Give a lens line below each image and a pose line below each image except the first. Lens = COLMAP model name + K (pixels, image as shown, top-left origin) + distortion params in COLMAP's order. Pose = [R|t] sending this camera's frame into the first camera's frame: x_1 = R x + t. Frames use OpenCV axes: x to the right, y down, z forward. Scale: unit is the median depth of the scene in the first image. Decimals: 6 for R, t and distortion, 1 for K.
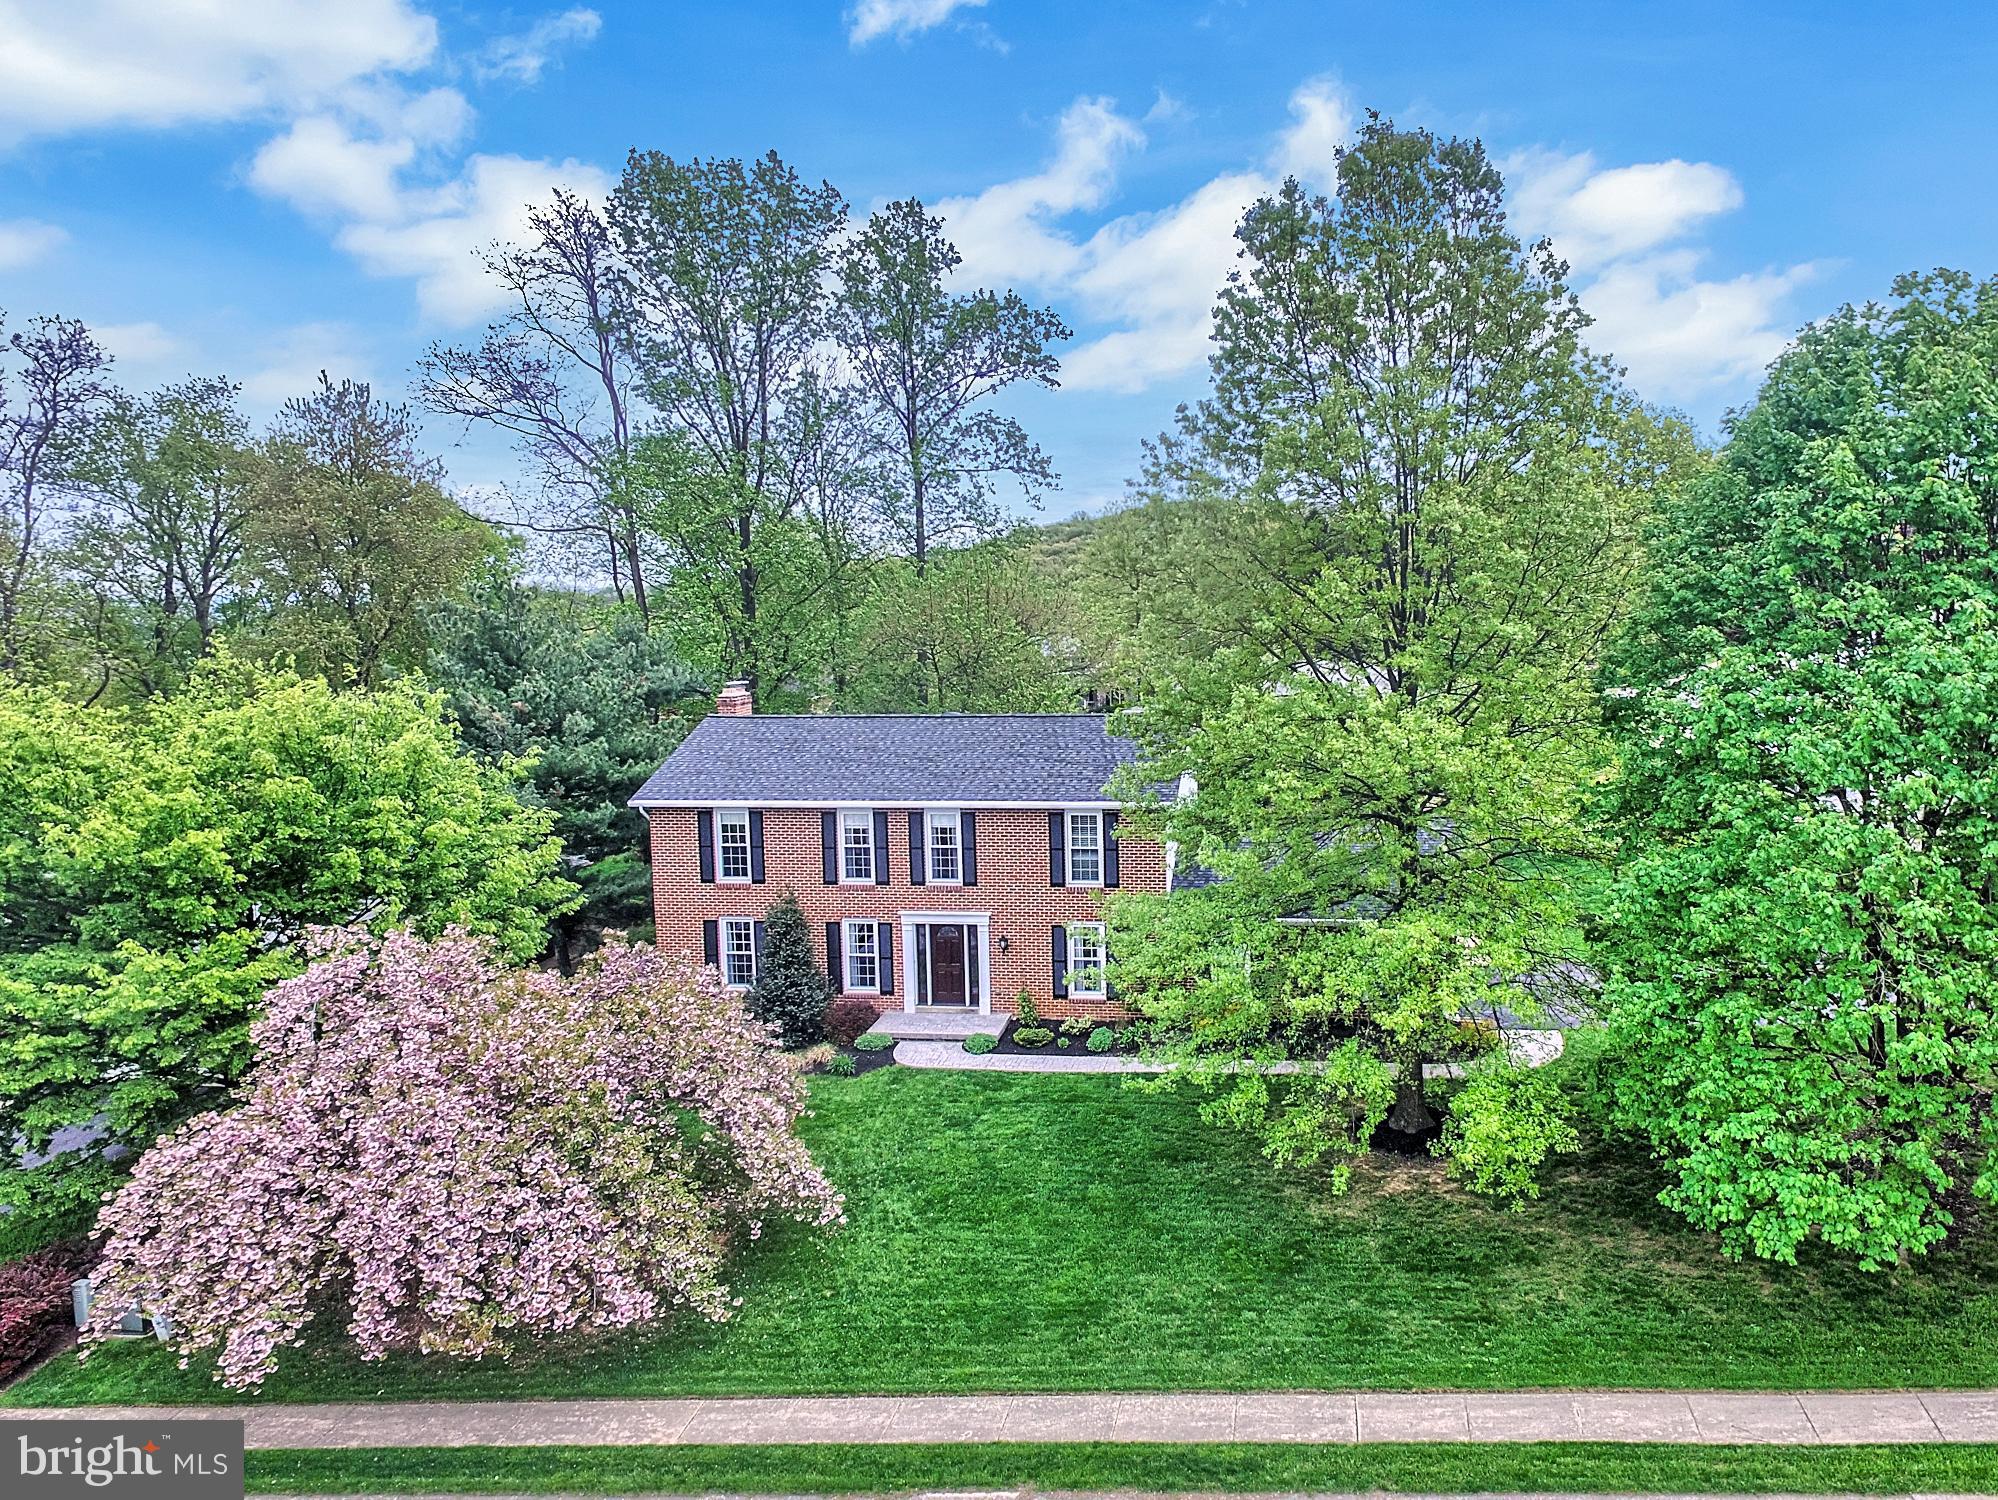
lens RADIAL K [[1530.0, 0, 1067.3], [0, 1530.0, 740.3], [0, 0, 1]] dist [0.059909, -0.070461]
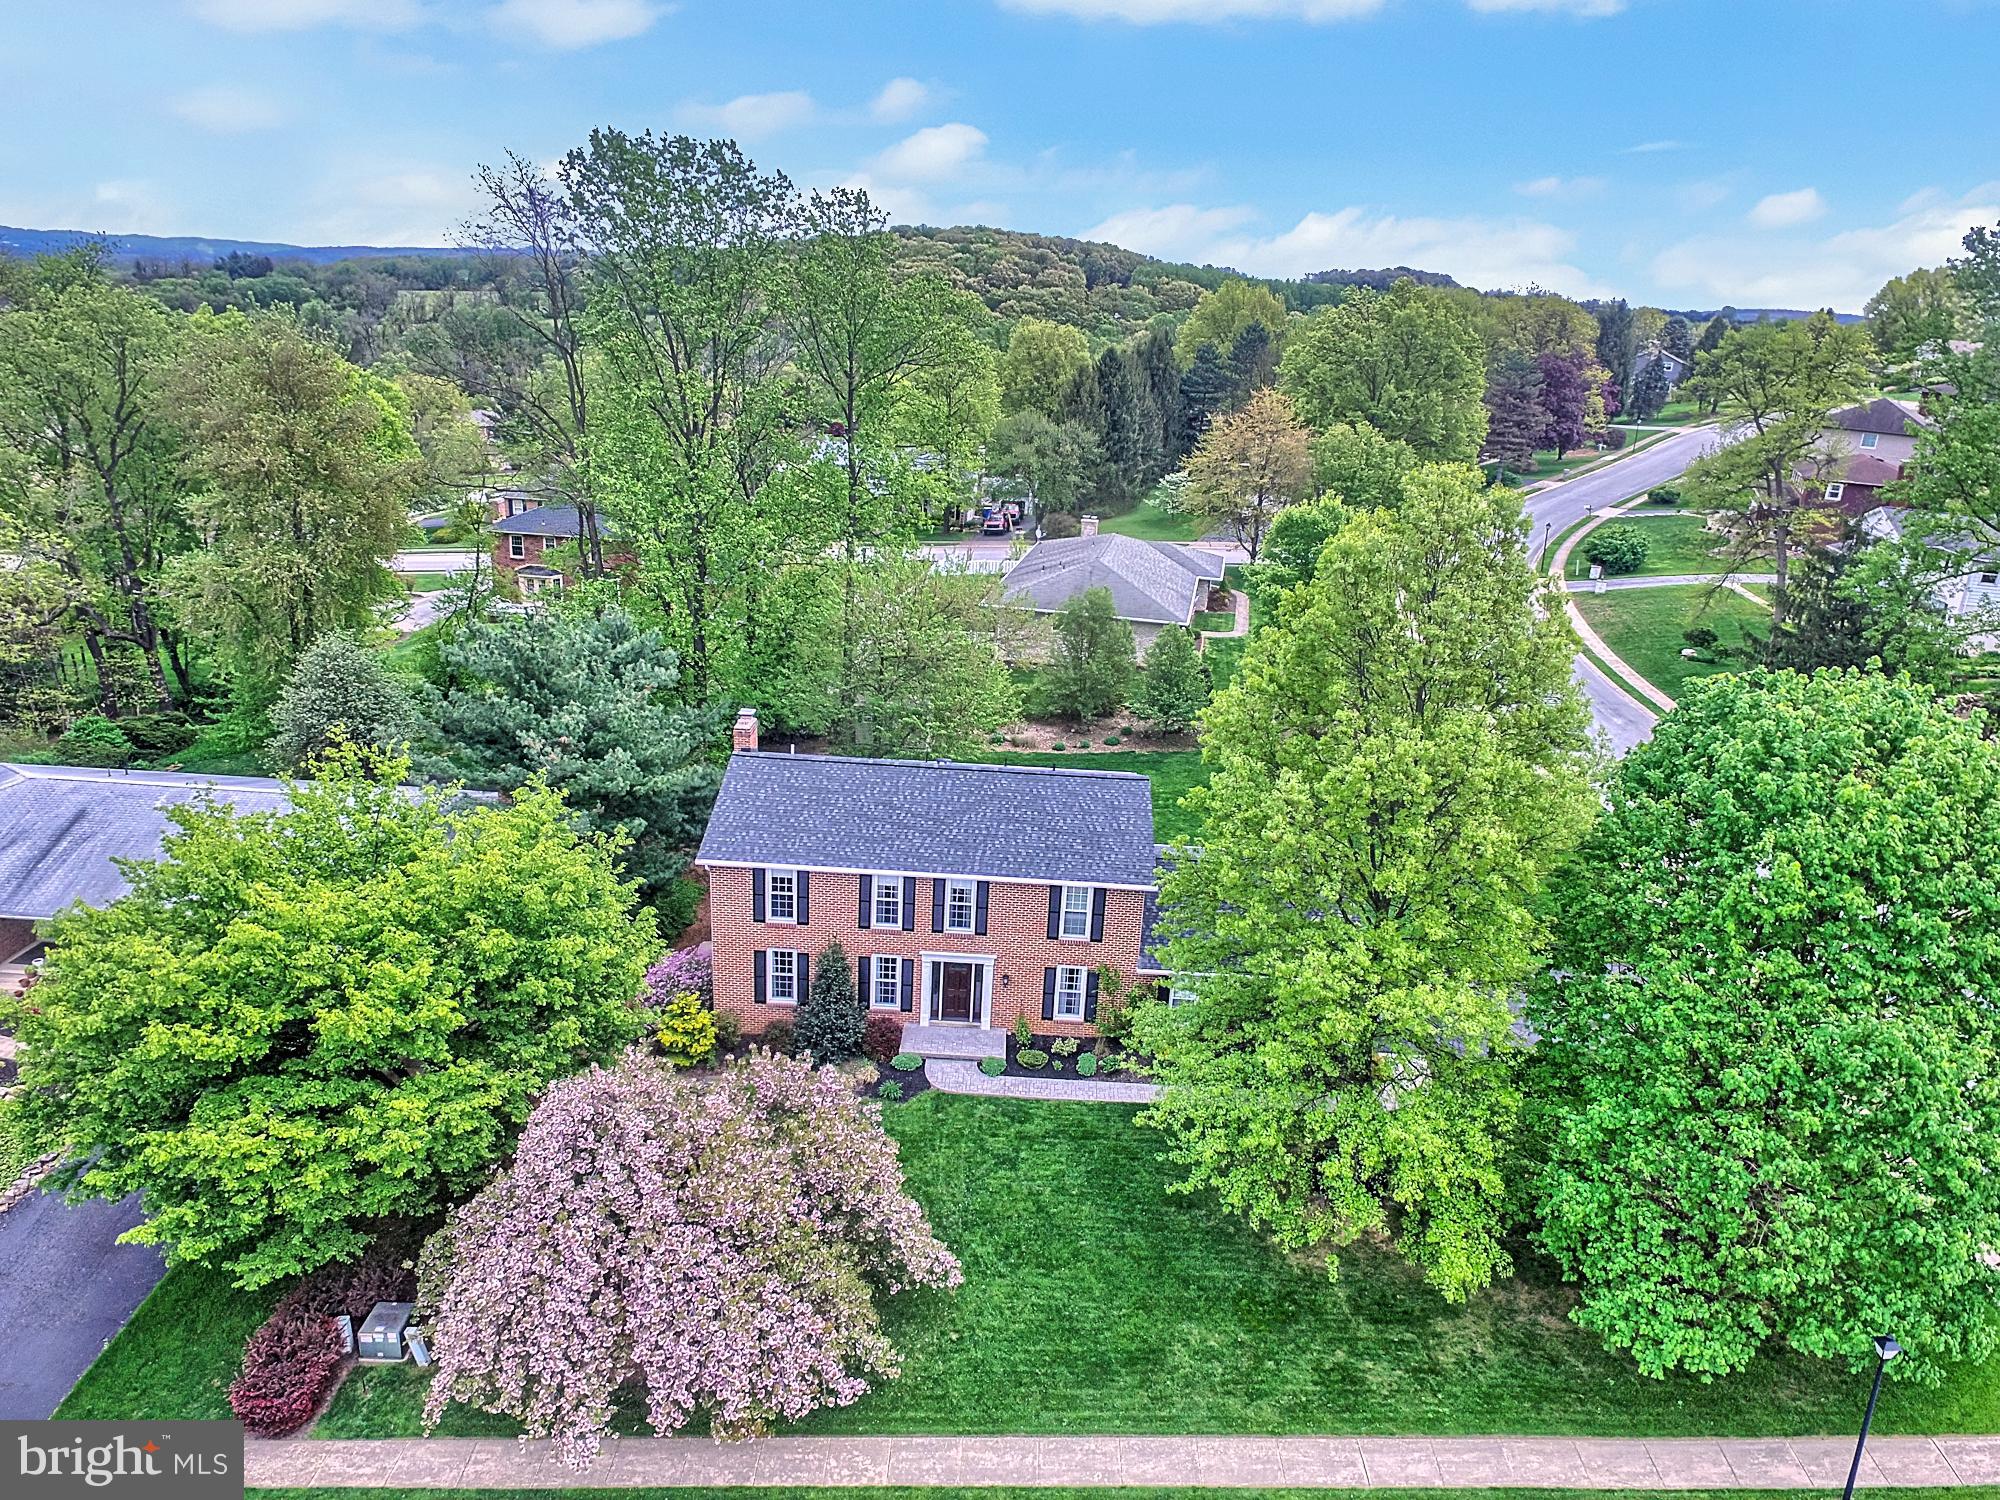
lens RADIAL K [[1381.8, 0, 988.3], [0, 1381.8, 790.4], [0, 0, 1]] dist [0.051071, -0.066983]
pose [[0.989540, 0.019375, 0.142949, -0.246284], [-0.053665, 0.969260, 0.240115, -0.322481], [-0.133902, -0.245275, 0.960162, -0.053286]]
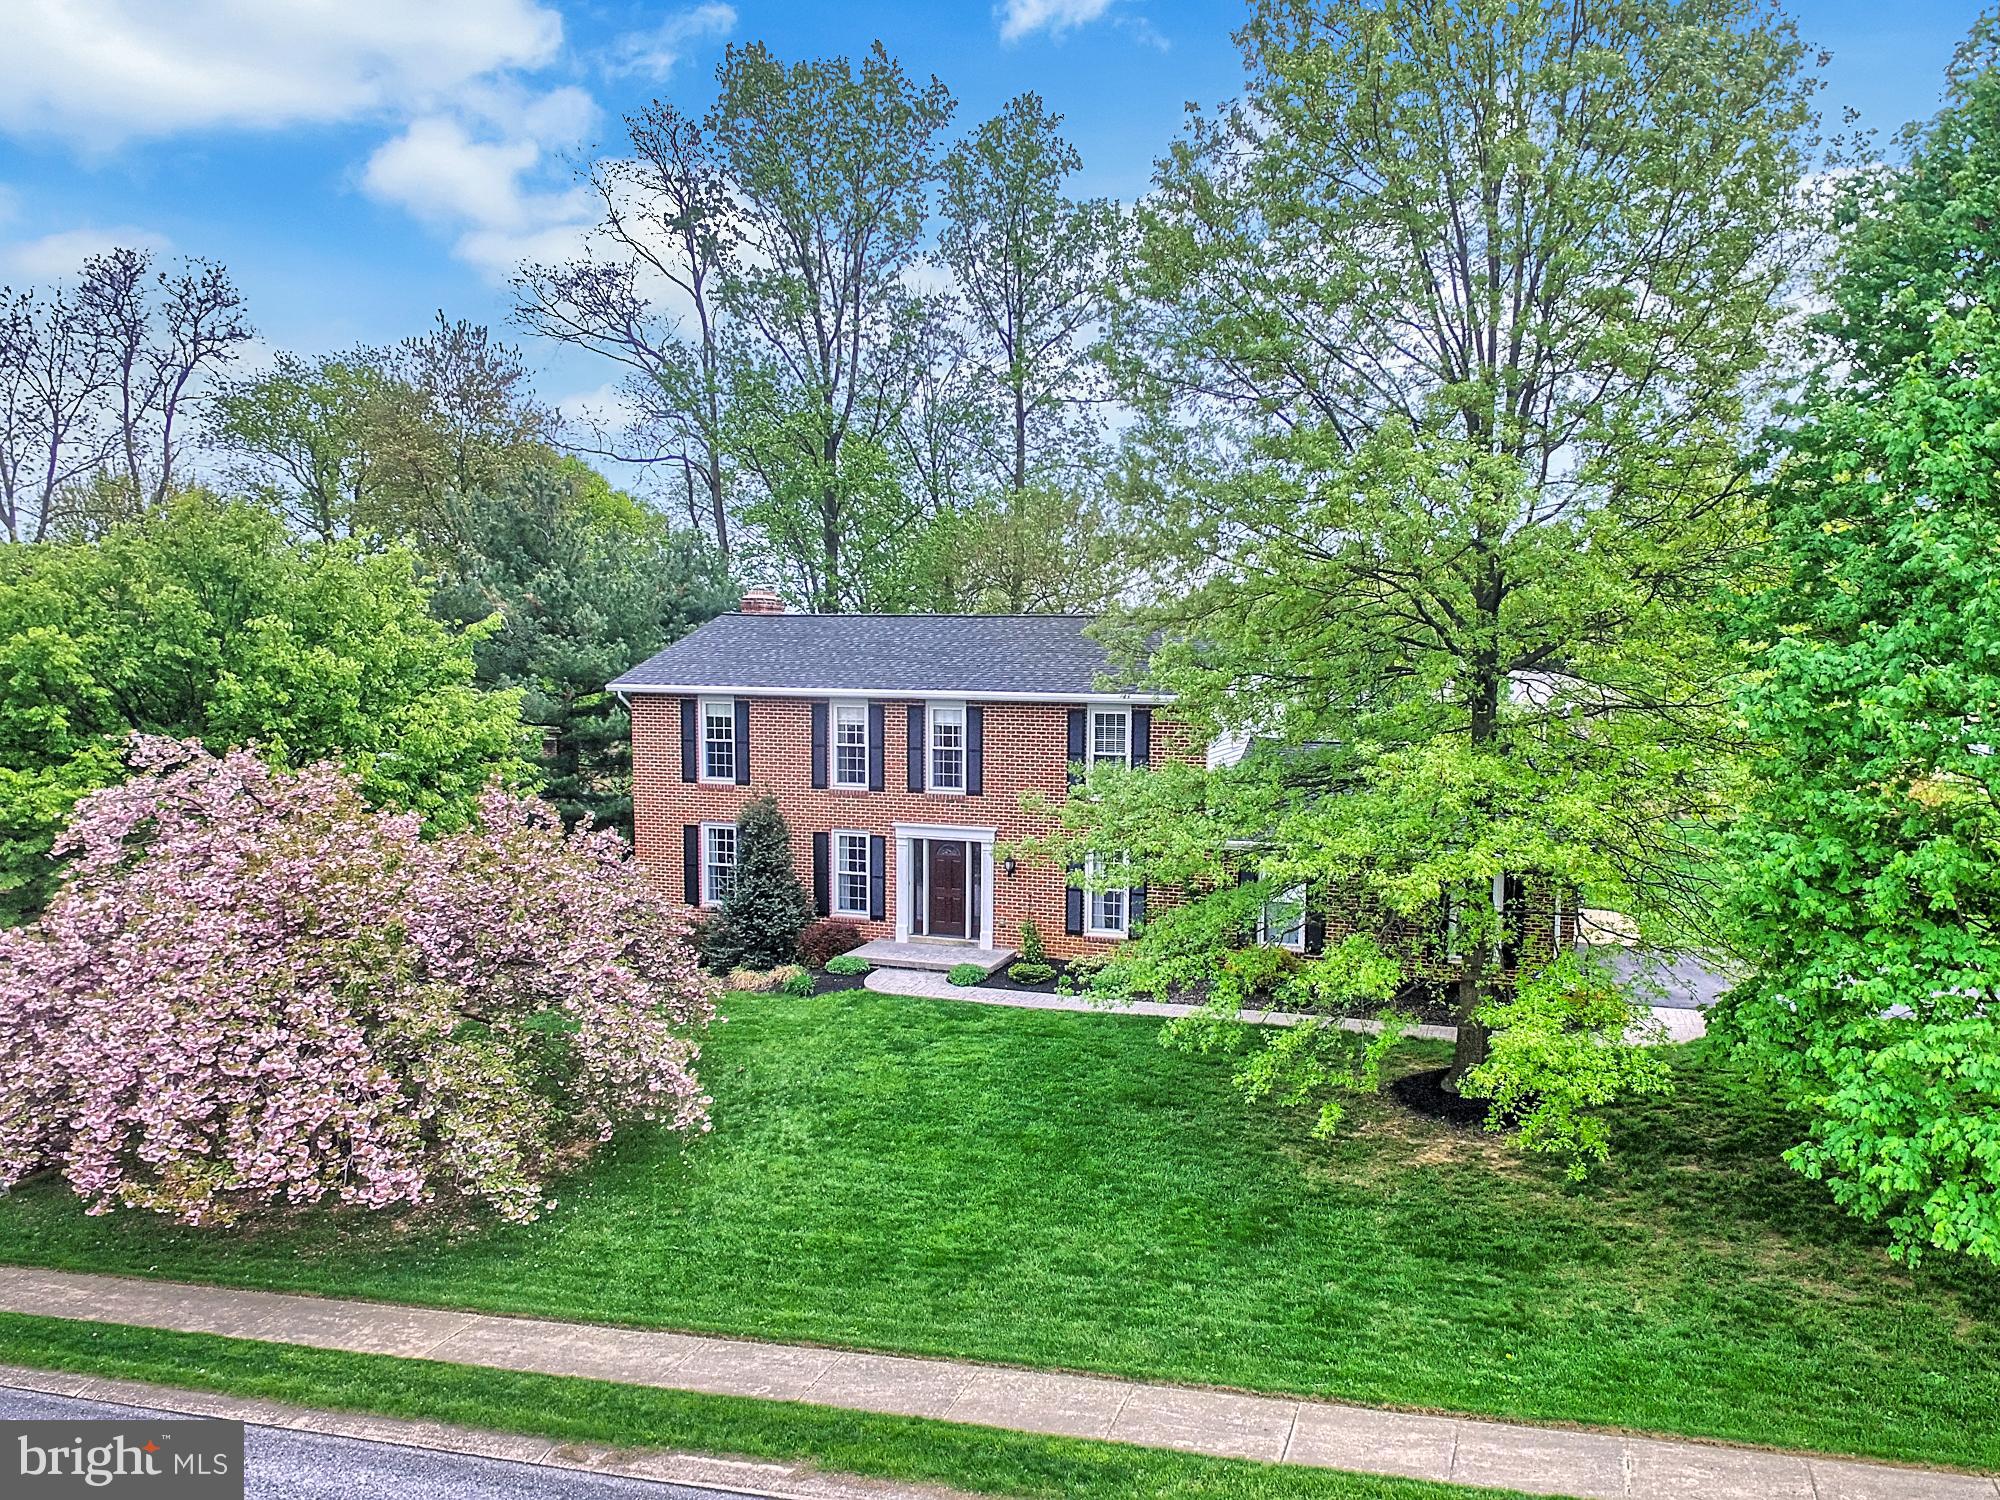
lens RADIAL K [[1516.1, 0, 977.2], [0, 1516.1, 820.2], [0, 0, 1]] dist [0.065162, -0.092247]
pose [[0.980327, 0.051570, -0.190524, 0.109612], [-0.049646, 0.998656, 0.014858, 0.107813], [0.191034, -0.005107, 0.981570, 0.201849]]
